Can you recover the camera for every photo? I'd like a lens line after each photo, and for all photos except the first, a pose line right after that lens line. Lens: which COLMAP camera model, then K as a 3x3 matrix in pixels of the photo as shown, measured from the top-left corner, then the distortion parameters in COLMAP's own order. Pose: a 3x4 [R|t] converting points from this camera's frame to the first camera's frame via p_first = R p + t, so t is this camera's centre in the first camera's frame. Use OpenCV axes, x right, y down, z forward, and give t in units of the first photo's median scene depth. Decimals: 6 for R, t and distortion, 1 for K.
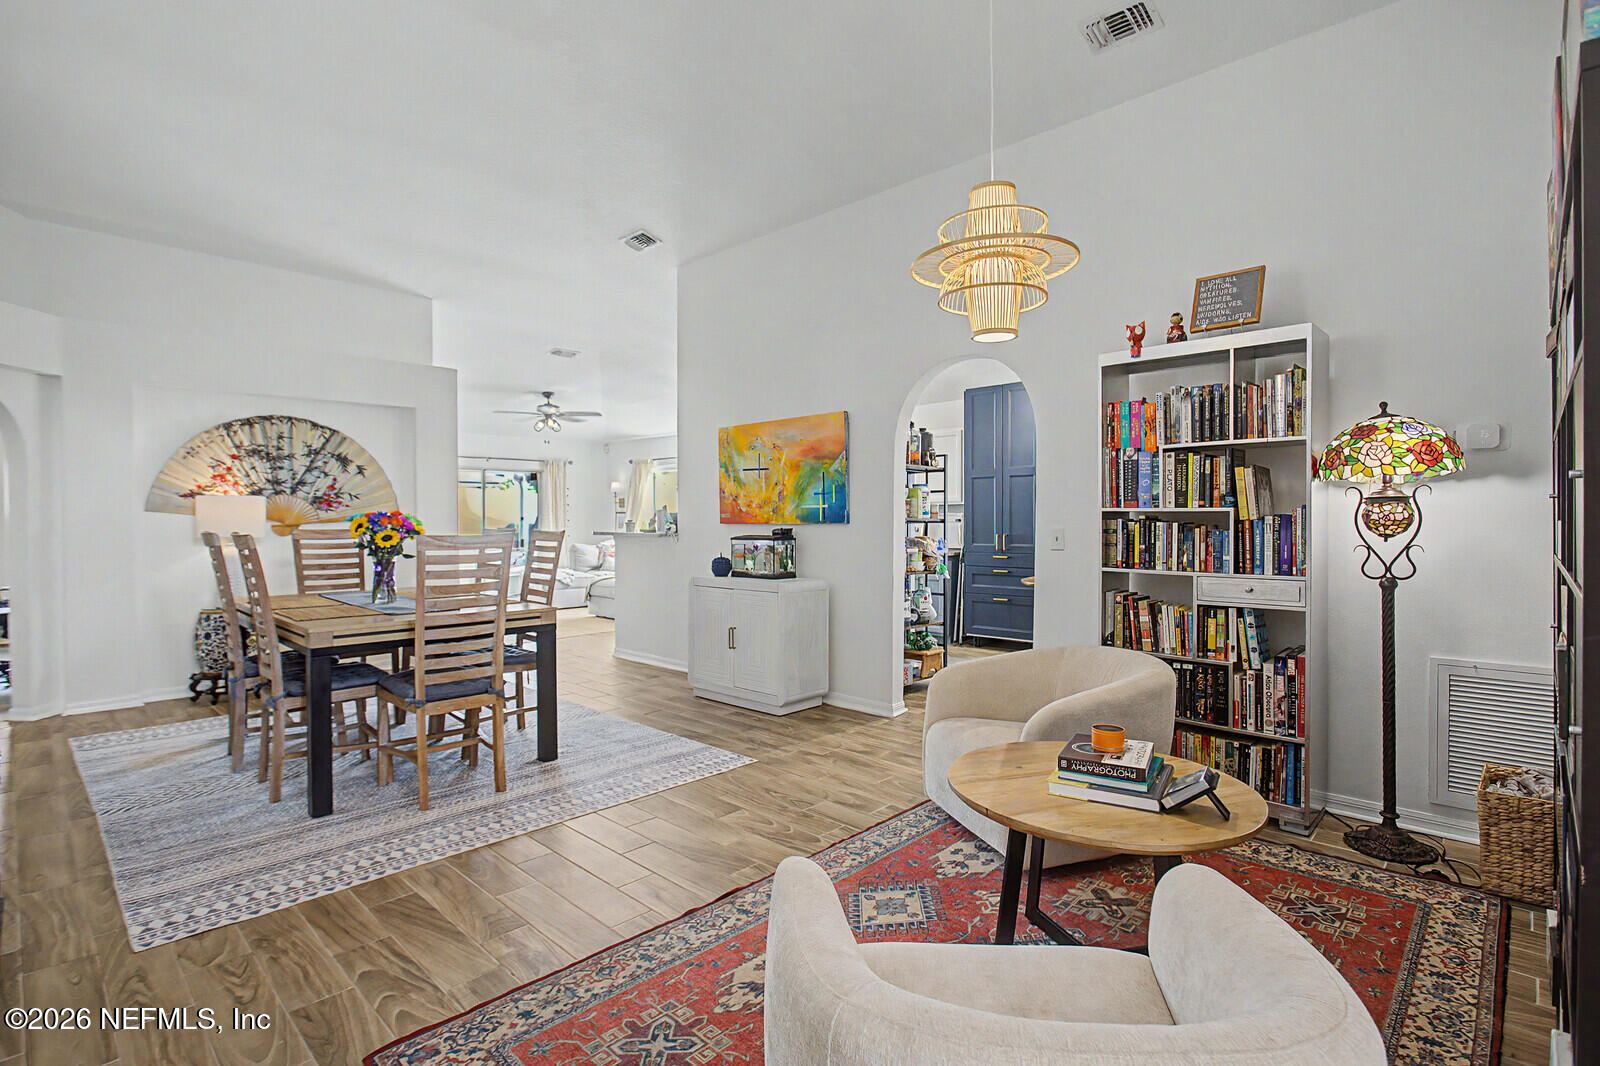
lens RADIAL K [[765.0, 0, 784.2], [0, 765.0, 525.3], [0, 0, 1]] dist [-0.012025, 0.001896]
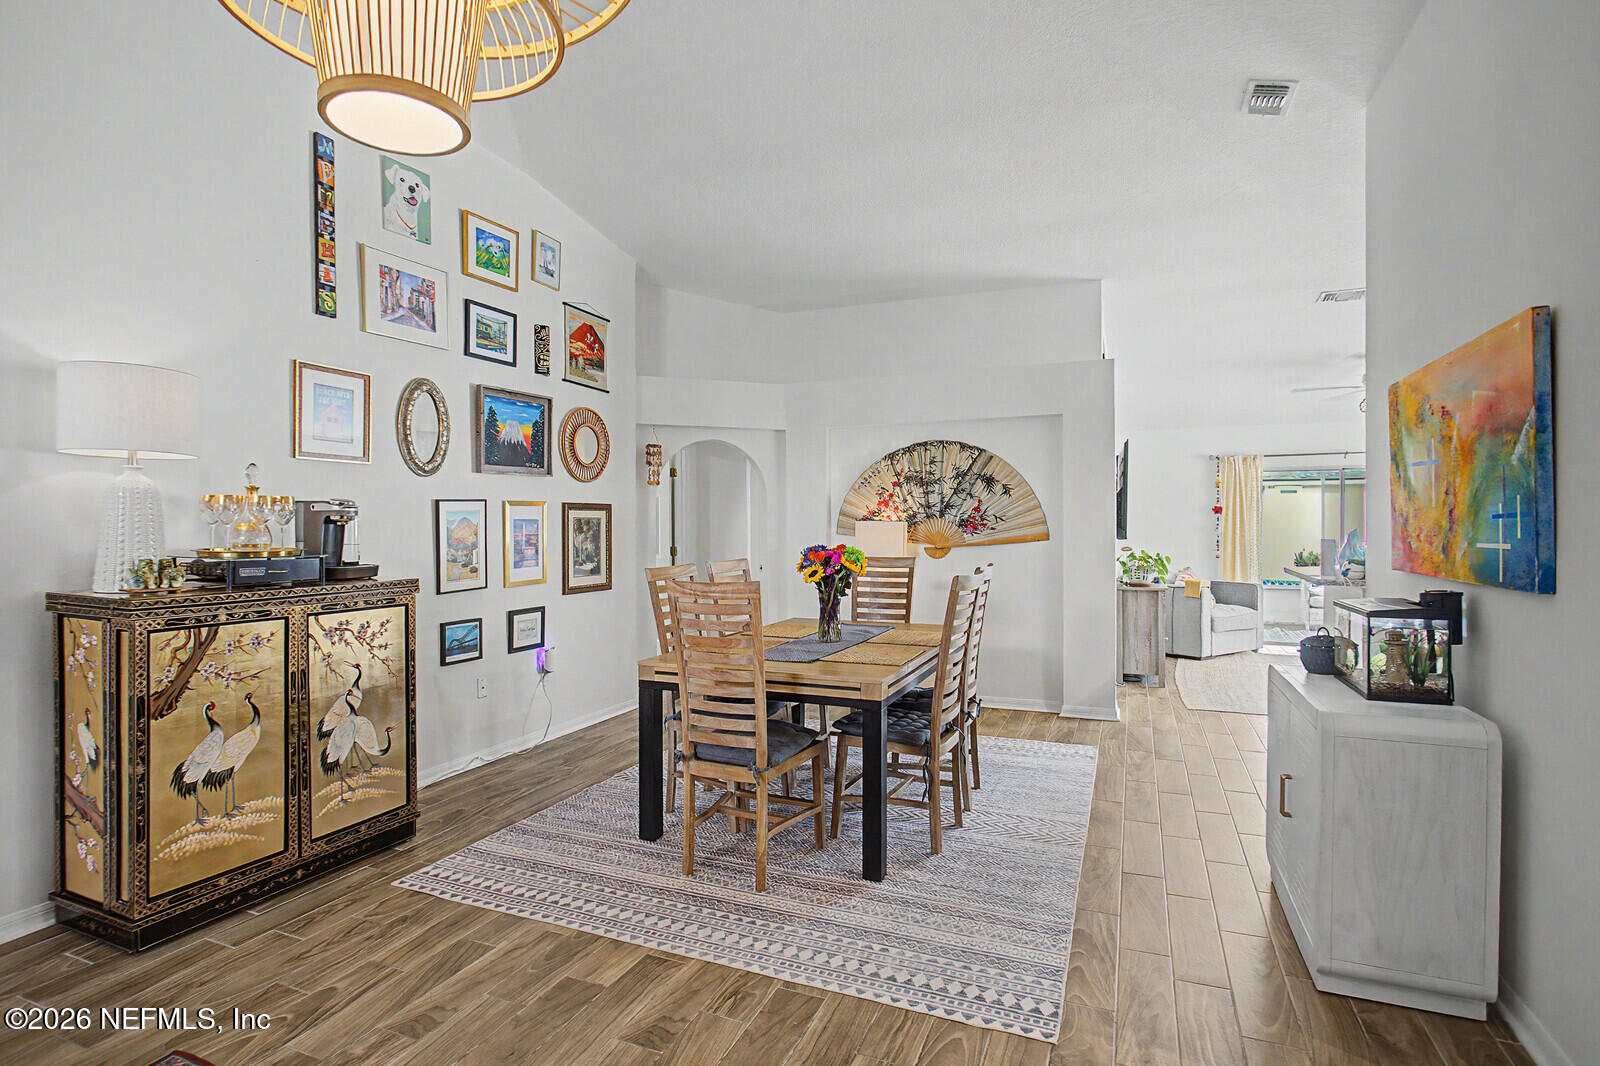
lens RADIAL K [[804.1, 0, 796.2], [0, 804.1, 532.4], [0, 0, 1]] dist [-0.019478, 0.008562]
pose [[0.370419, 0.011397, -0.928795, 0.308987], [-0.005539, 0.999934, 0.010061, -0.034985], [0.928848, 0.001417, 0.370458, 0.485797]]
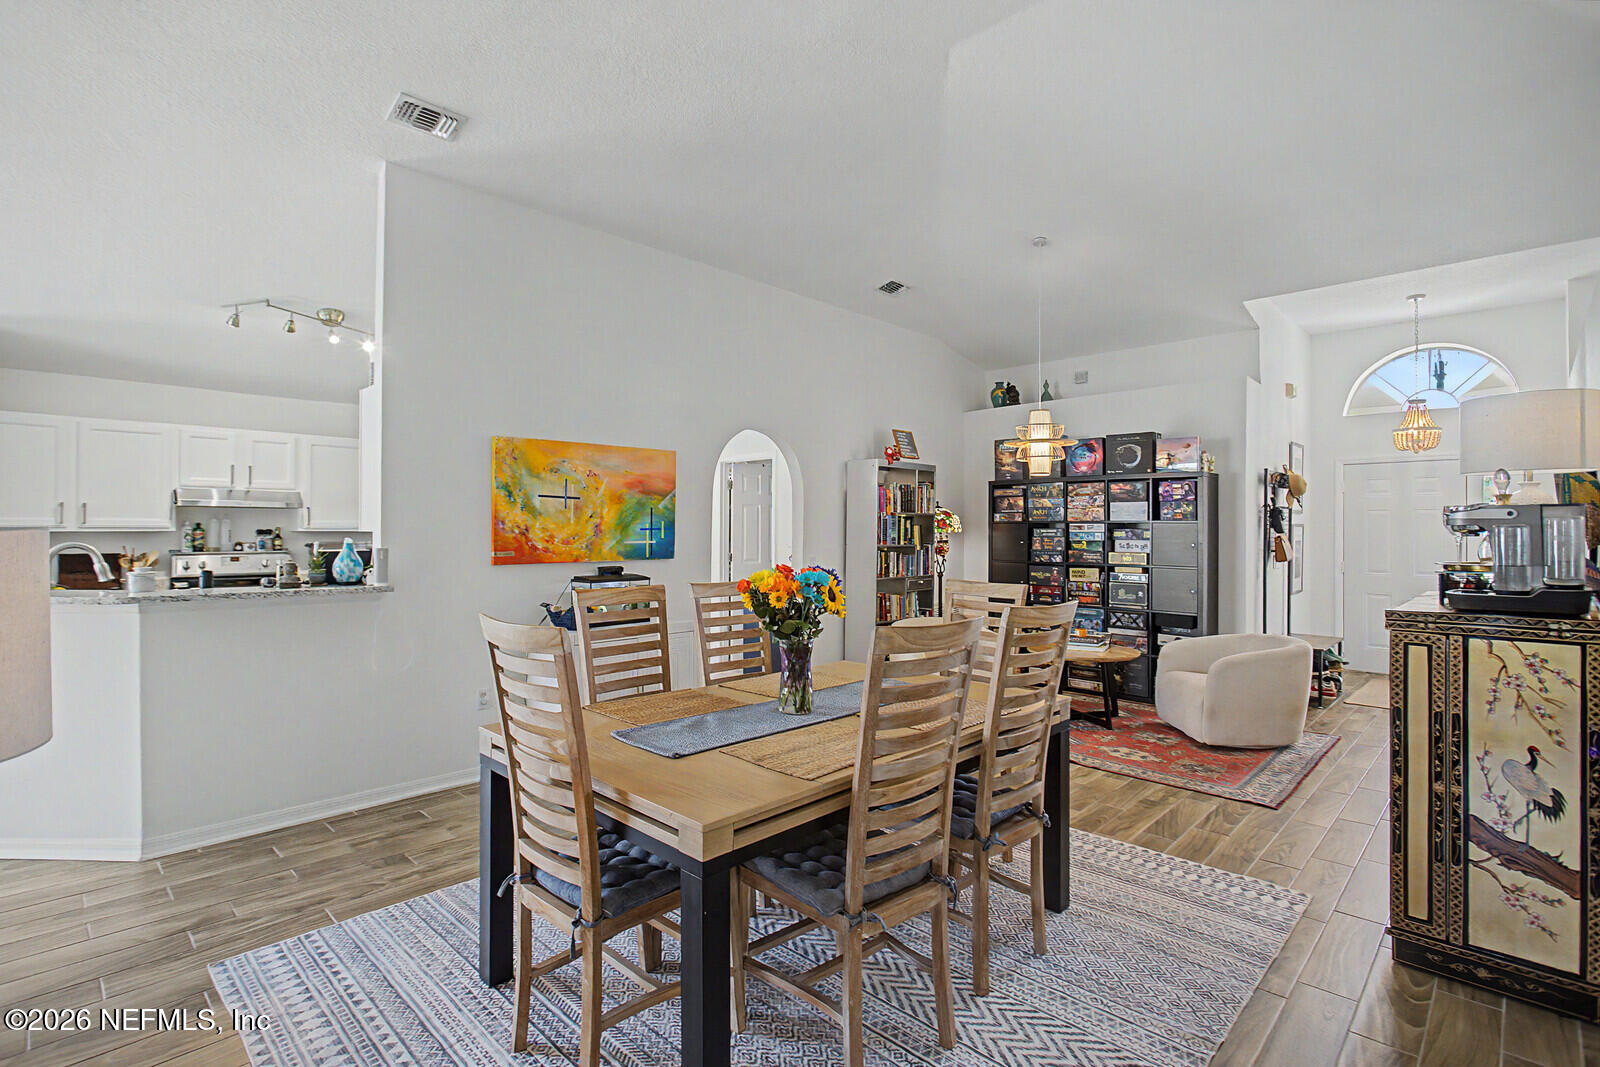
lens RADIAL K [[765.0, 0, 790.0], [0, 765.0, 528.9], [0, 0, 1]] dist [-0.012025, 0.001896]
pose [[0.000458, 0.001790, 0.999998, -0.940362], [0.006388, 0.999978, -0.001792, -0.038894], [-0.999979, 0.006389, 0.000446, 0.819130]]
